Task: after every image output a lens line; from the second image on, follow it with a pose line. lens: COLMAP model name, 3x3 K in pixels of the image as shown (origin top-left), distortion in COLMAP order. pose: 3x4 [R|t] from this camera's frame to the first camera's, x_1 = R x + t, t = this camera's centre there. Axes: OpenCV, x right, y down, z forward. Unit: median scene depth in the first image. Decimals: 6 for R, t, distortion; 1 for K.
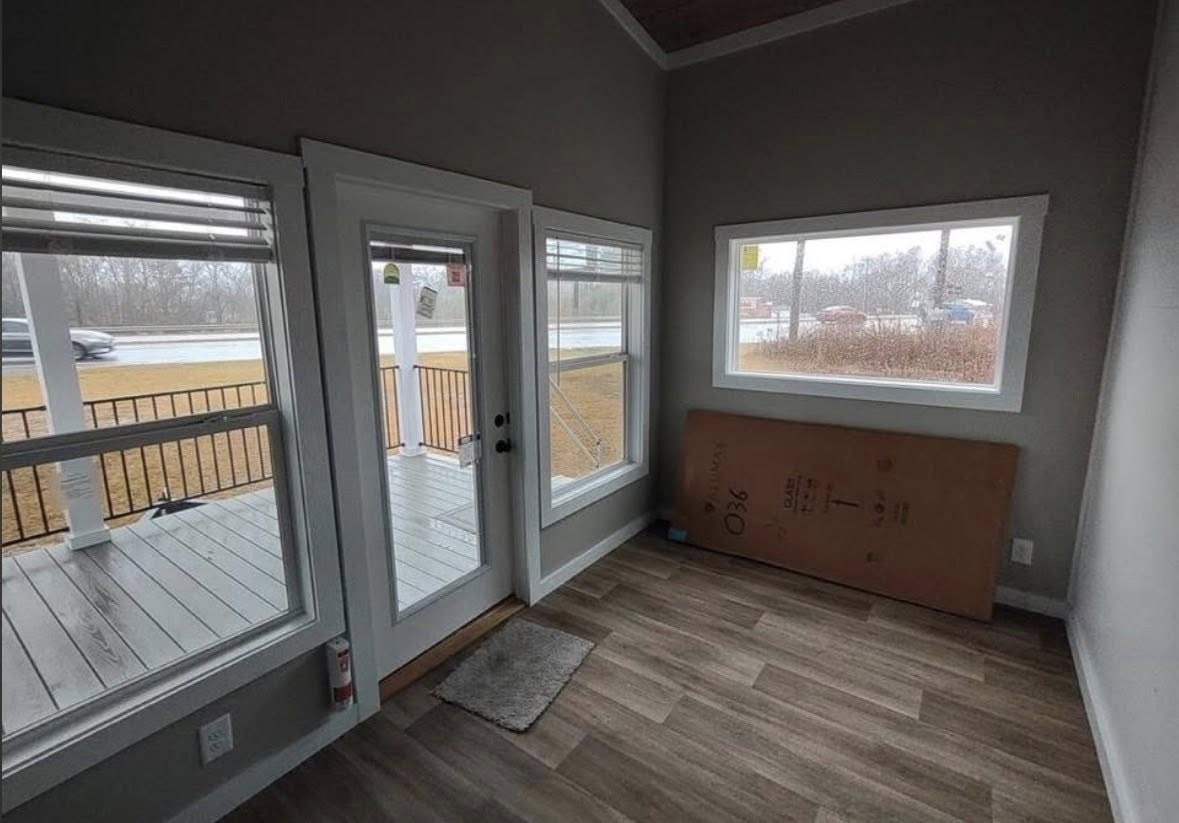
lens RADIAL K [[545.9, 0, 589.5], [0, 545.9, 411.5], [0, 0, 1]] dist [0.000284, 0.000216]
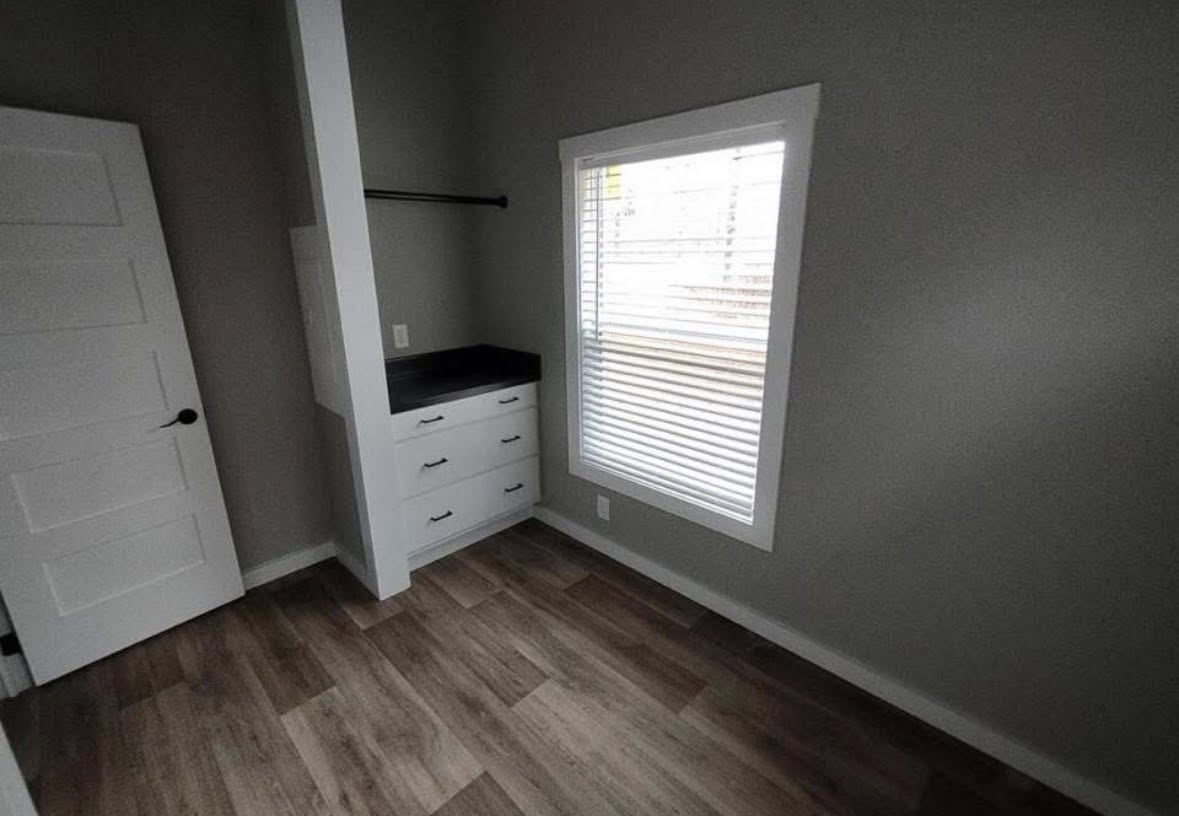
lens RADIAL K [[532.7, 0, 589.5], [0, 532.7, 408.0], [0, 0, 1]] dist [-0.011776, 0.000166]
pose [[0.989656, 0.048205, -0.135120, 0.463275], [-0.036057, 0.995202, 0.090955, -0.062326], [0.138856, -0.085142, 0.986646, 0.341945]]
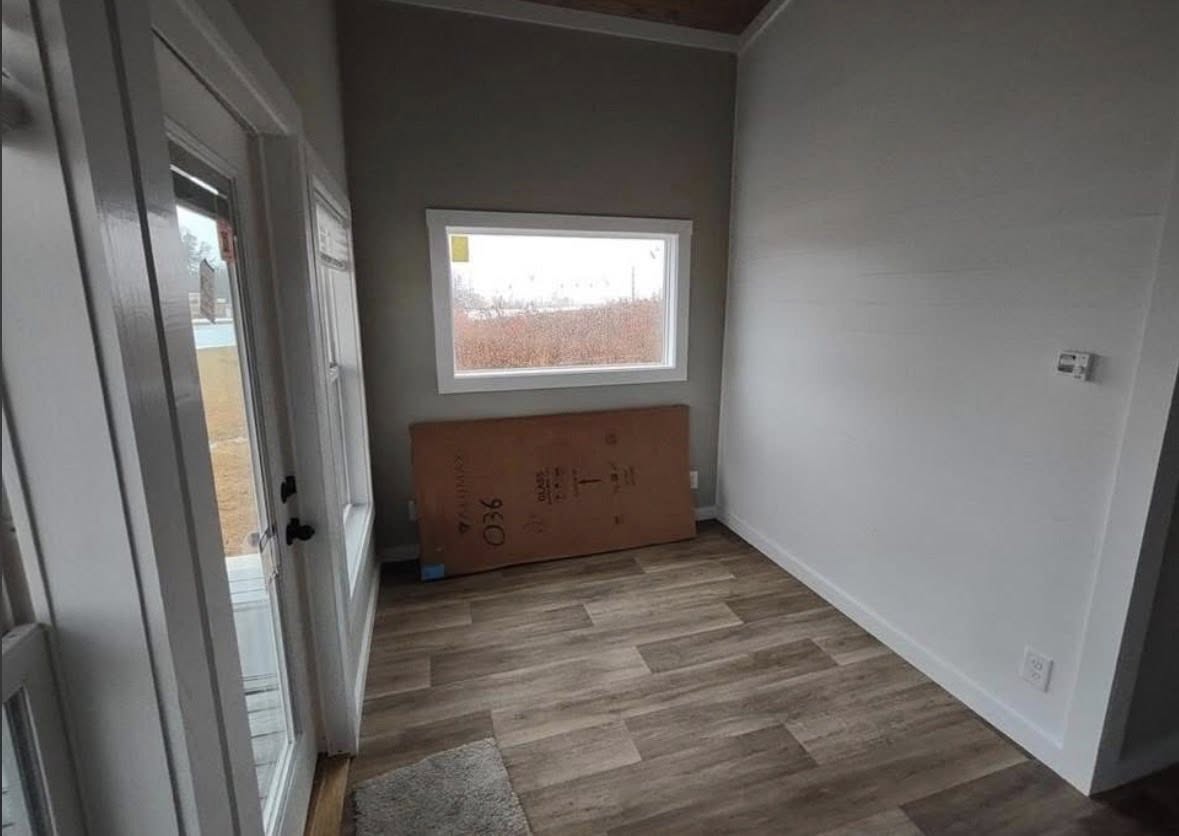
lens RADIAL K [[533.1, 0, 589.5], [0, 533.1, 418.0], [0, 0, 1]] dist [-0.000823, -0.000014]
pose [[0.596134, -0.169534, 0.784782, -0.399596], [0.152691, 0.983553, 0.096487, -0.069653], [-0.788232, 0.062310, 0.612215, 0.370681]]
